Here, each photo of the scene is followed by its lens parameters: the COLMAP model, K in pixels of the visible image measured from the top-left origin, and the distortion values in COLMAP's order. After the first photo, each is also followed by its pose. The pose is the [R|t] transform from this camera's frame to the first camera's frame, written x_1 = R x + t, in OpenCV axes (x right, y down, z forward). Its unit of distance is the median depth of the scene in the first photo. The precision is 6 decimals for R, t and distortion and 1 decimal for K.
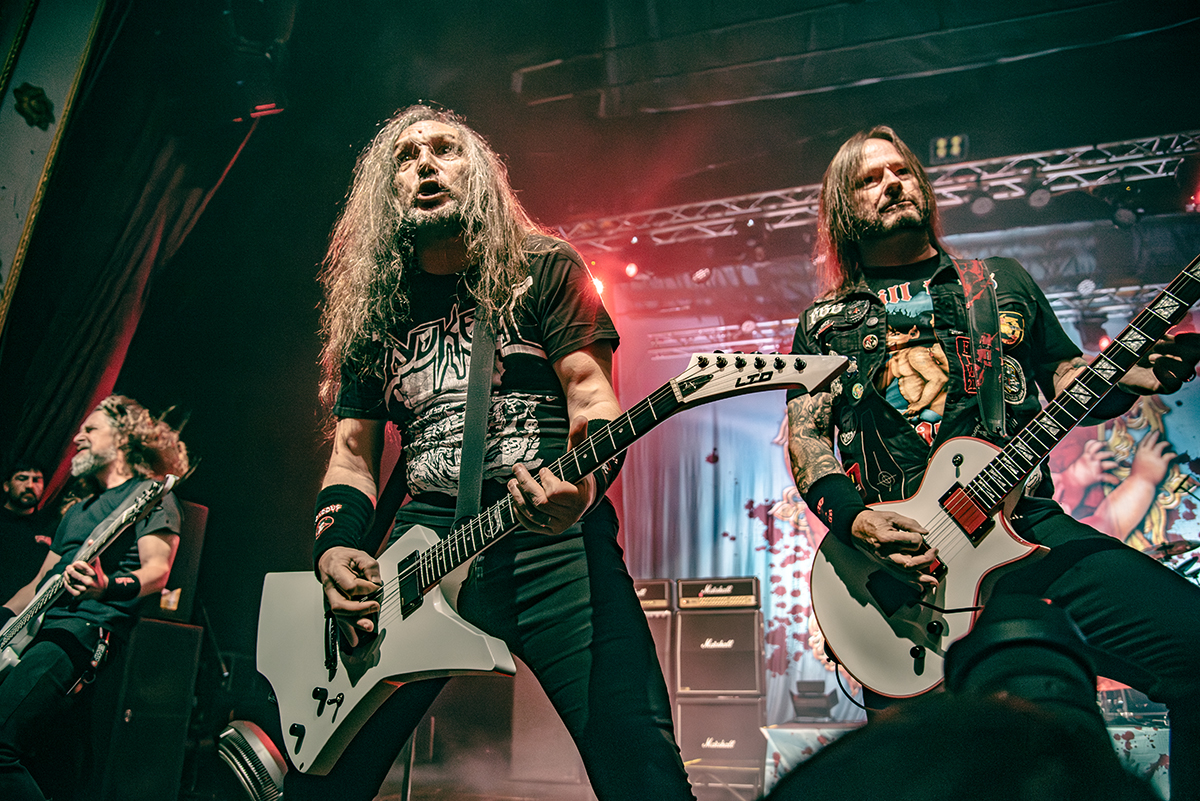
lens RADIAL K [[810.7, 0, 600.0], [0, 810.7, 417.7], [0, 0, 1]] dist [-0.108234, 0.051525]
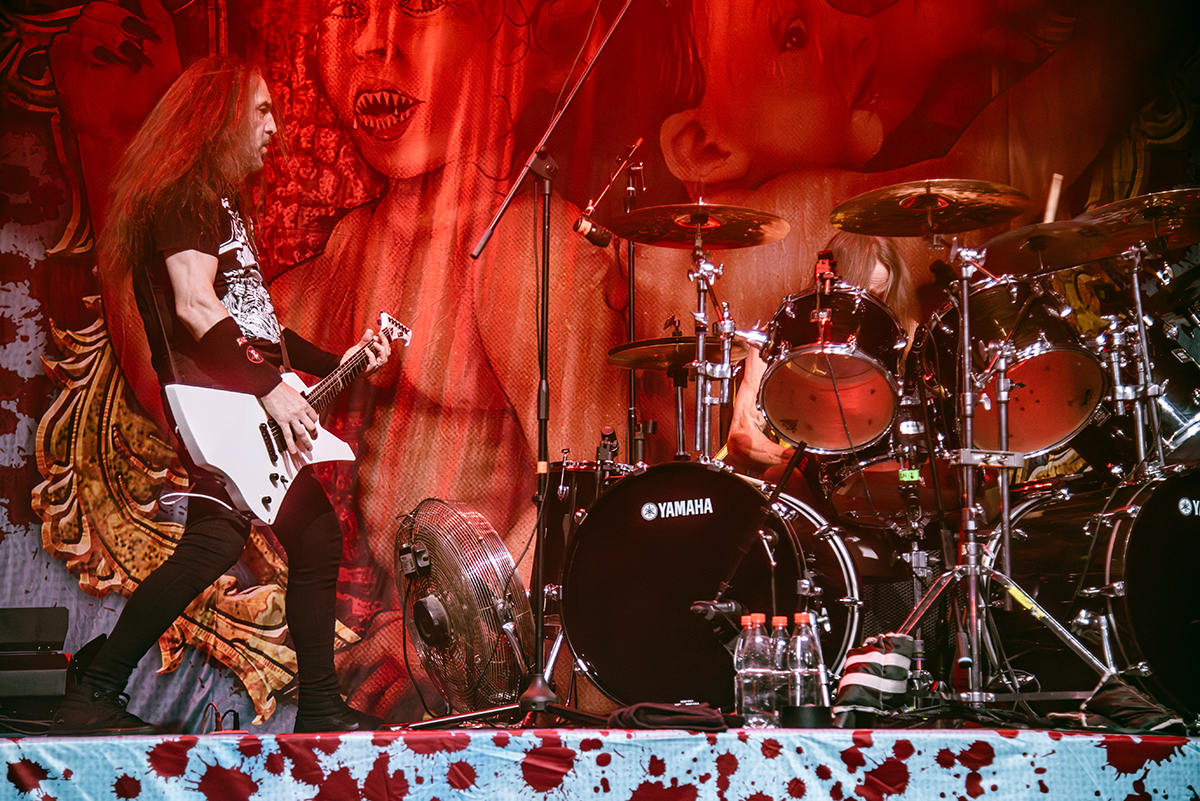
lens RADIAL K [[2621.2, 0, 575.8], [0, 2621.2, 431.8], [0, 0, 1]] dist [0.543832, 0.000000]
pose [[0.904690, 0.036978, 0.424463, 0.025543], [-0.129723, 0.972836, 0.191737, 0.044879], [-0.405843, -0.228525, 0.884911, 0.056592]]
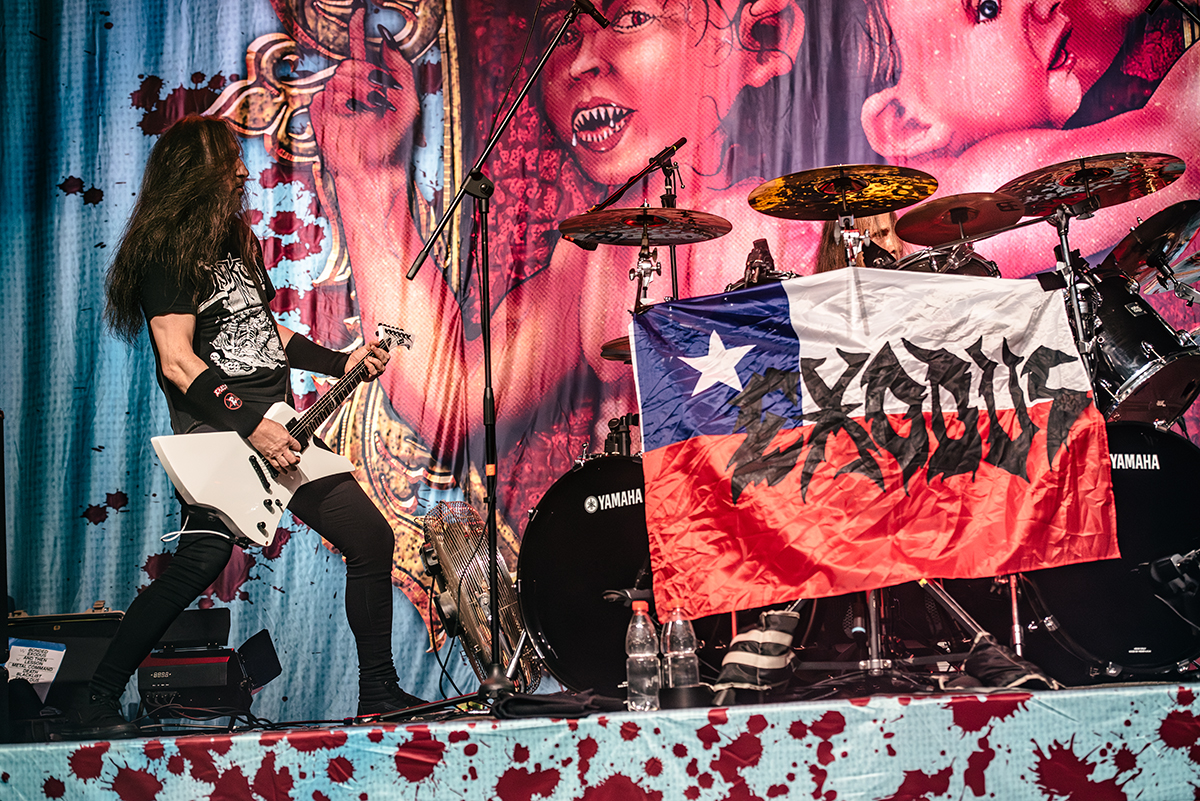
lens RADIAL K [[2430.6, 0, 581.2], [0, 2430.6, 403.8], [0, 0, 1]] dist [-0.060420, 0.000000]
pose [[0.982674, -0.042366, 0.180434, 0.199896], [0.002331, 0.976273, 0.216532, 0.024252], [-0.185326, -0.212360, 0.959457, 0.020102]]
